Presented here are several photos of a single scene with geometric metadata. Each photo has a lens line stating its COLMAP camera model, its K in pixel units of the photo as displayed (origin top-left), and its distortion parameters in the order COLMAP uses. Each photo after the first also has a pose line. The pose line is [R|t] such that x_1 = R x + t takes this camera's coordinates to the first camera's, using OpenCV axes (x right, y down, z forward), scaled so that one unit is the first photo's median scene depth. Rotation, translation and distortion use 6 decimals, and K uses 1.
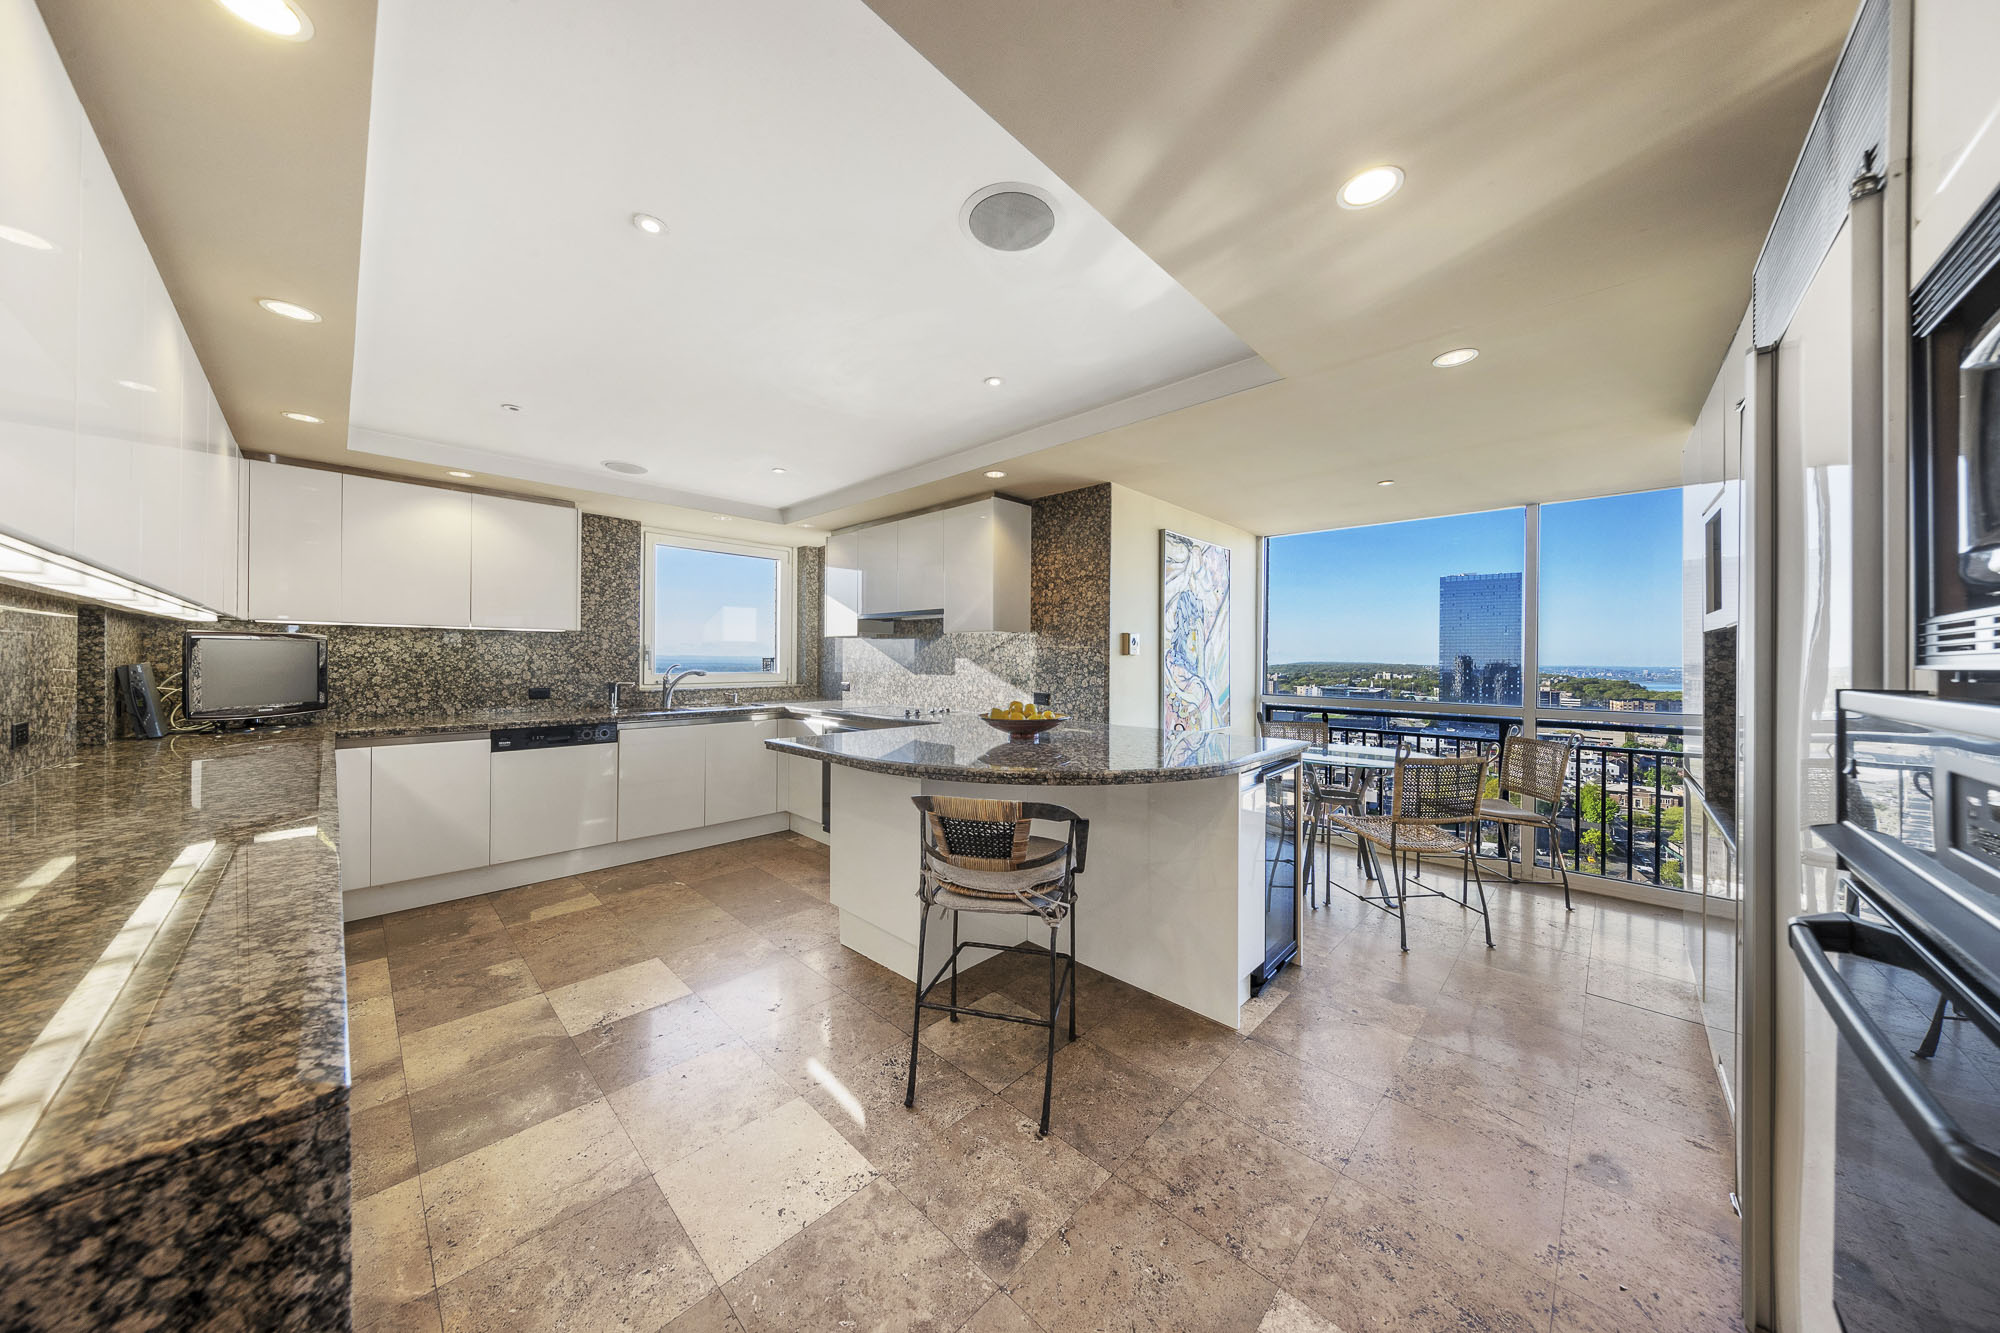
lens RADIAL K [[632.7, 0, 989.3], [0, 632.7, 660.5], [0, 0, 1]] dist [0.006541, -0.001943]
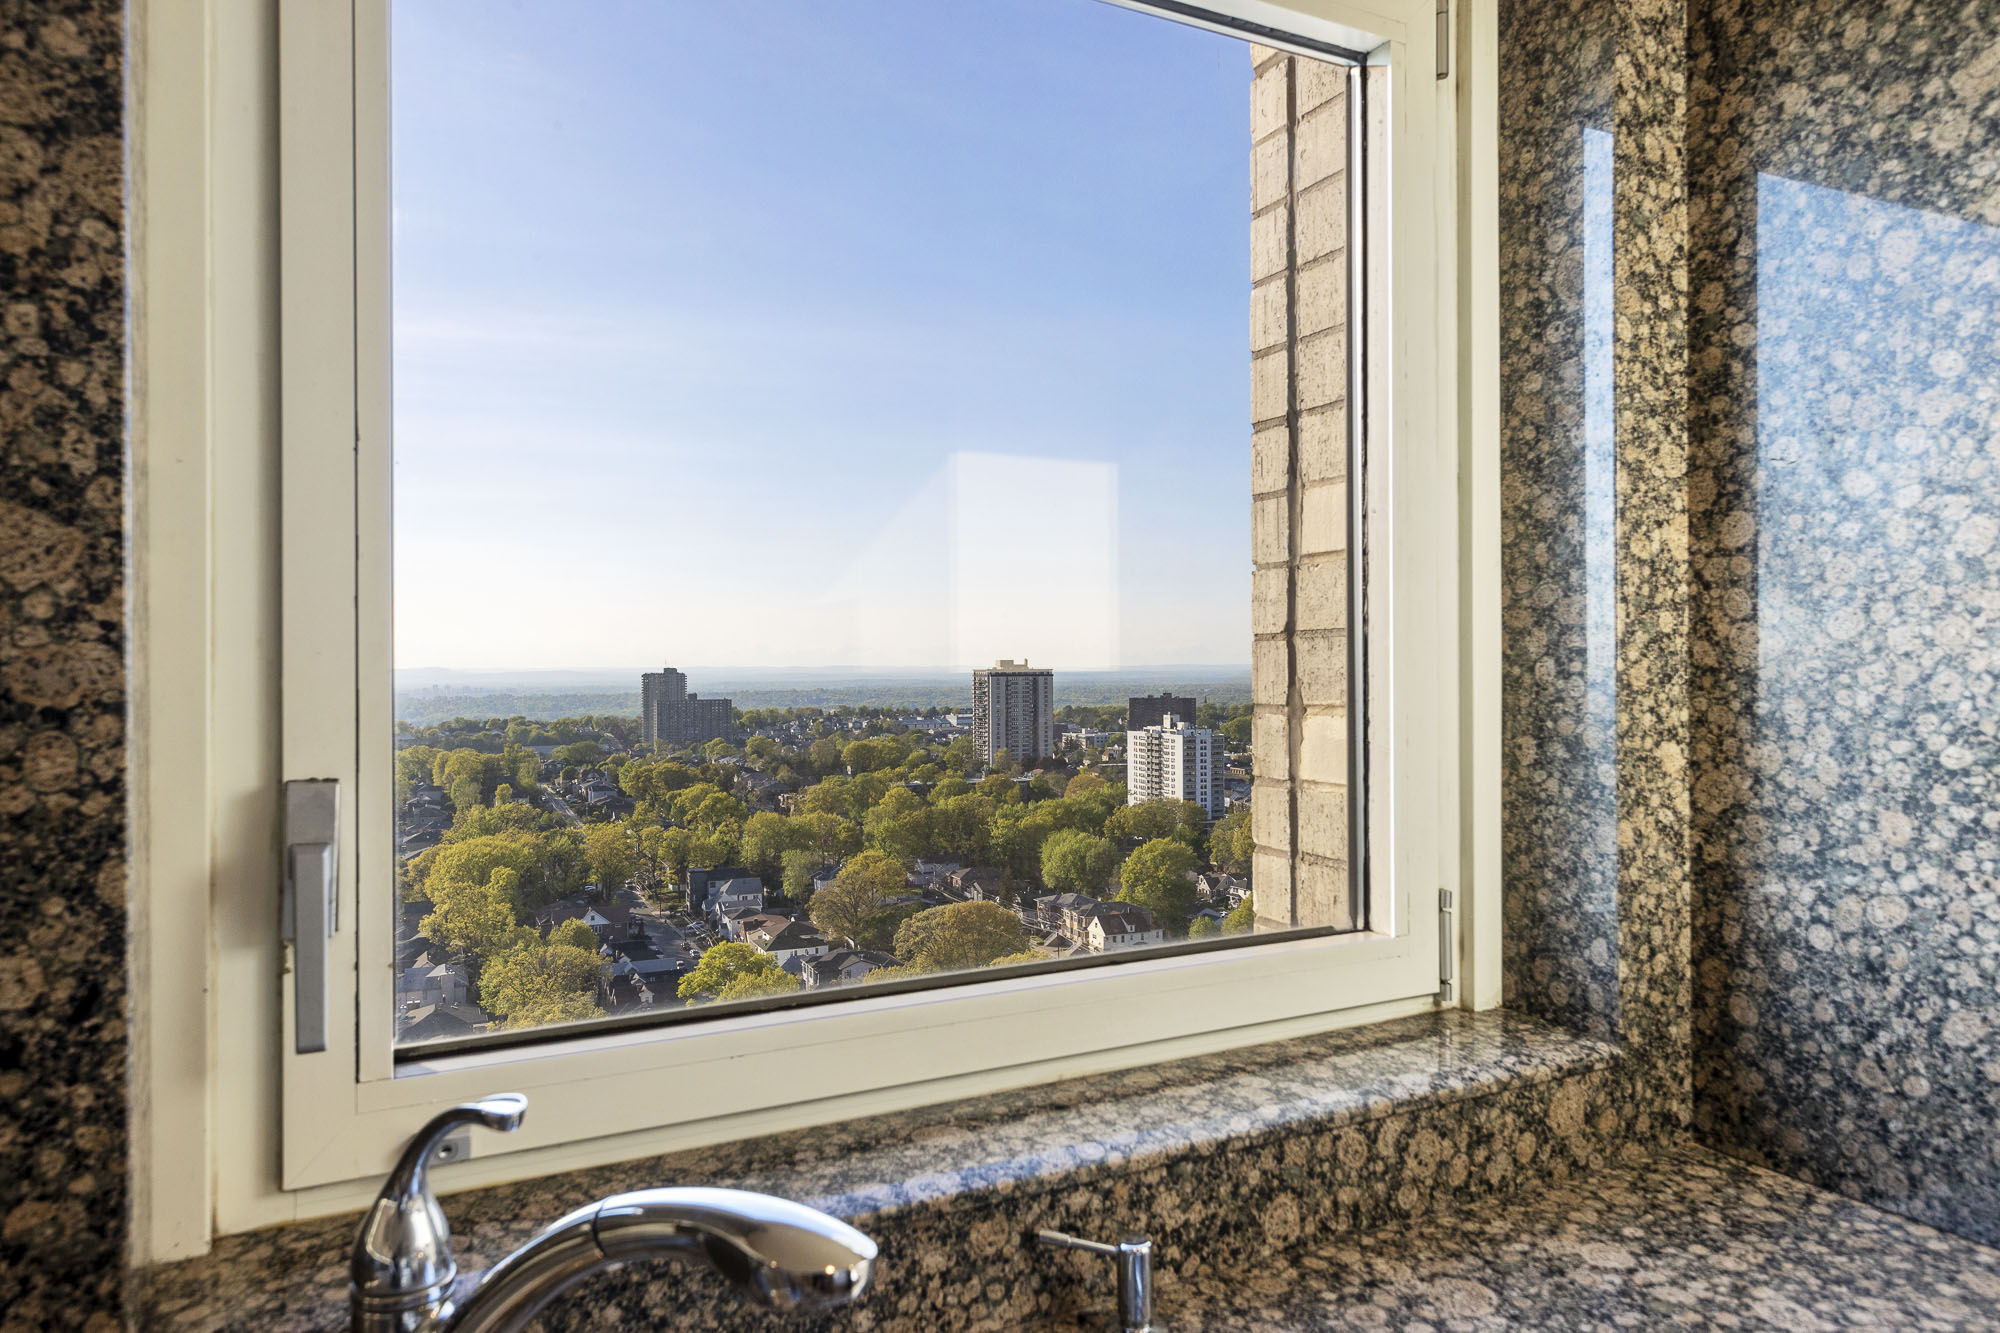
lens RADIAL K [[1328.6, 0, 998.6], [0, 1328.6, 665.1], [0, 0, 1]] dist [0.000801, 0.000315]
pose [[0.948975, -0.011597, -0.315138, -0.451925], [0.011063, 0.999933, -0.003481, -0.048905], [0.315157, -0.000183, 0.949040, 1.011595]]
